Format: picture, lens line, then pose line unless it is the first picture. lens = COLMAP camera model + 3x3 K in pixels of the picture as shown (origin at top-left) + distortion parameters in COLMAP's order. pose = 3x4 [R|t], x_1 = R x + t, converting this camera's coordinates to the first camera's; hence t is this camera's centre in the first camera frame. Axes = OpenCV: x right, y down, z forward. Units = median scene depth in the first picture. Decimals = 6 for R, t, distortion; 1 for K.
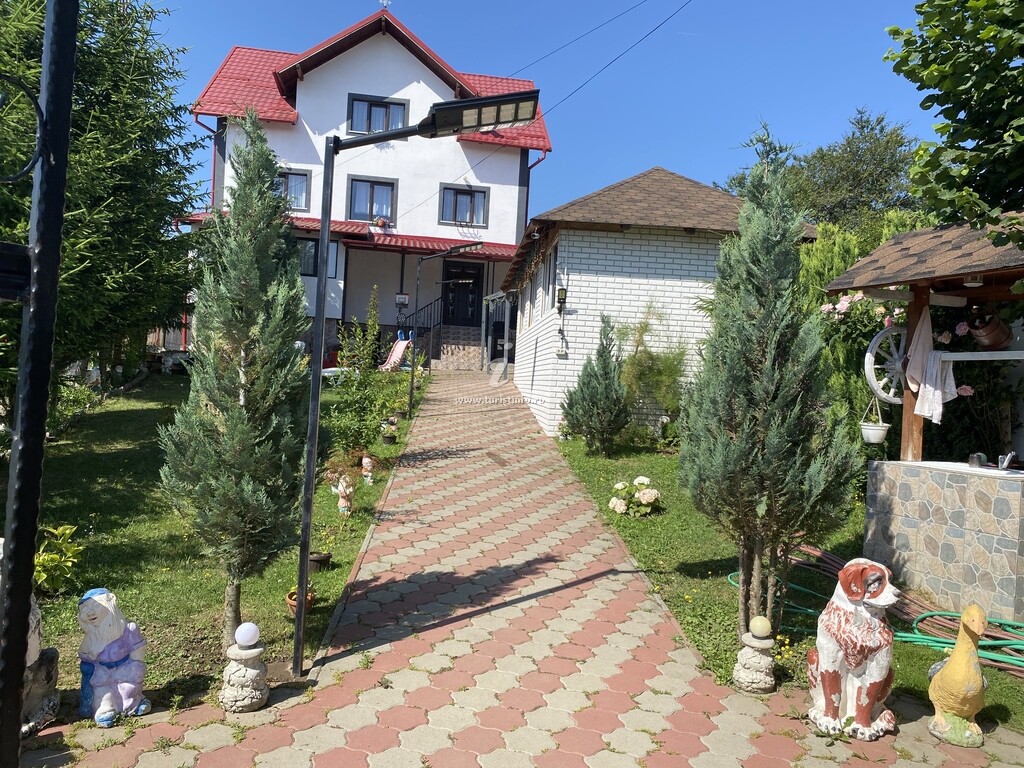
lens RADIAL K [[614.5, 0, 512.0], [0, 614.5, 384.0], [0, 0, 1]] dist [-0.002575, -0.002299]
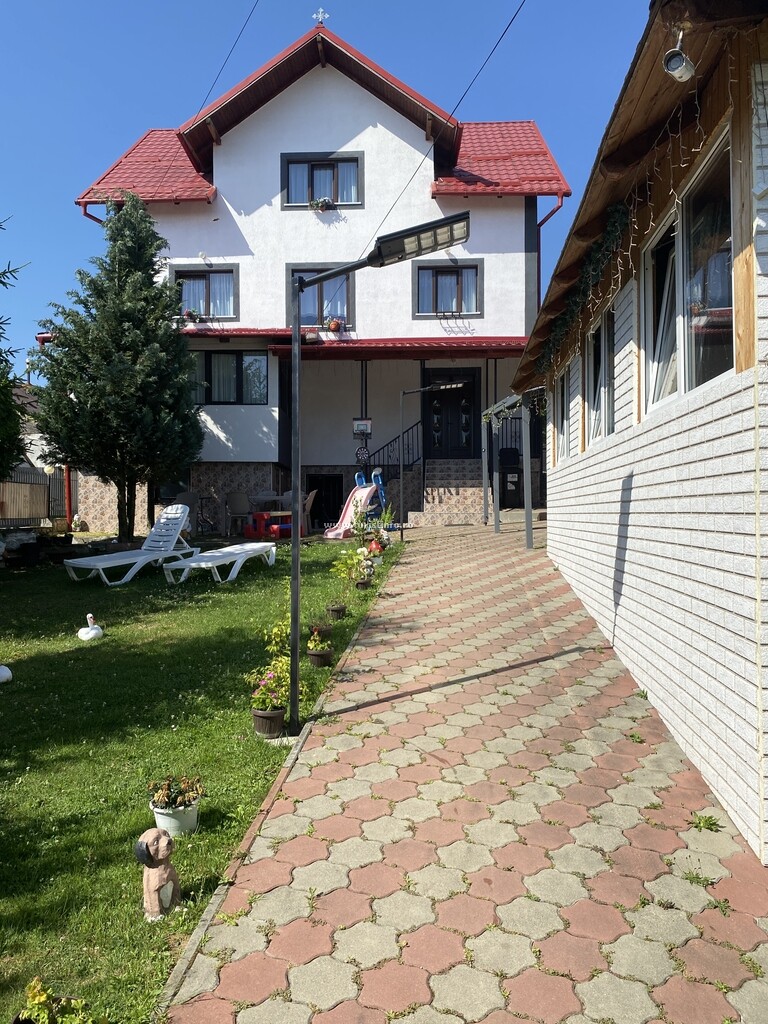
lens RADIAL K [[614.5, 0, 384.0], [0, 614.5, 512.0], [0, 0, 1]] dist [-0.002575, -0.002299]
pose [[0.975928, -0.054728, -0.211116, -0.015384], [0.052536, 0.998491, -0.015982, -0.028866], [0.211672, 0.004506, 0.977330, 0.318121]]
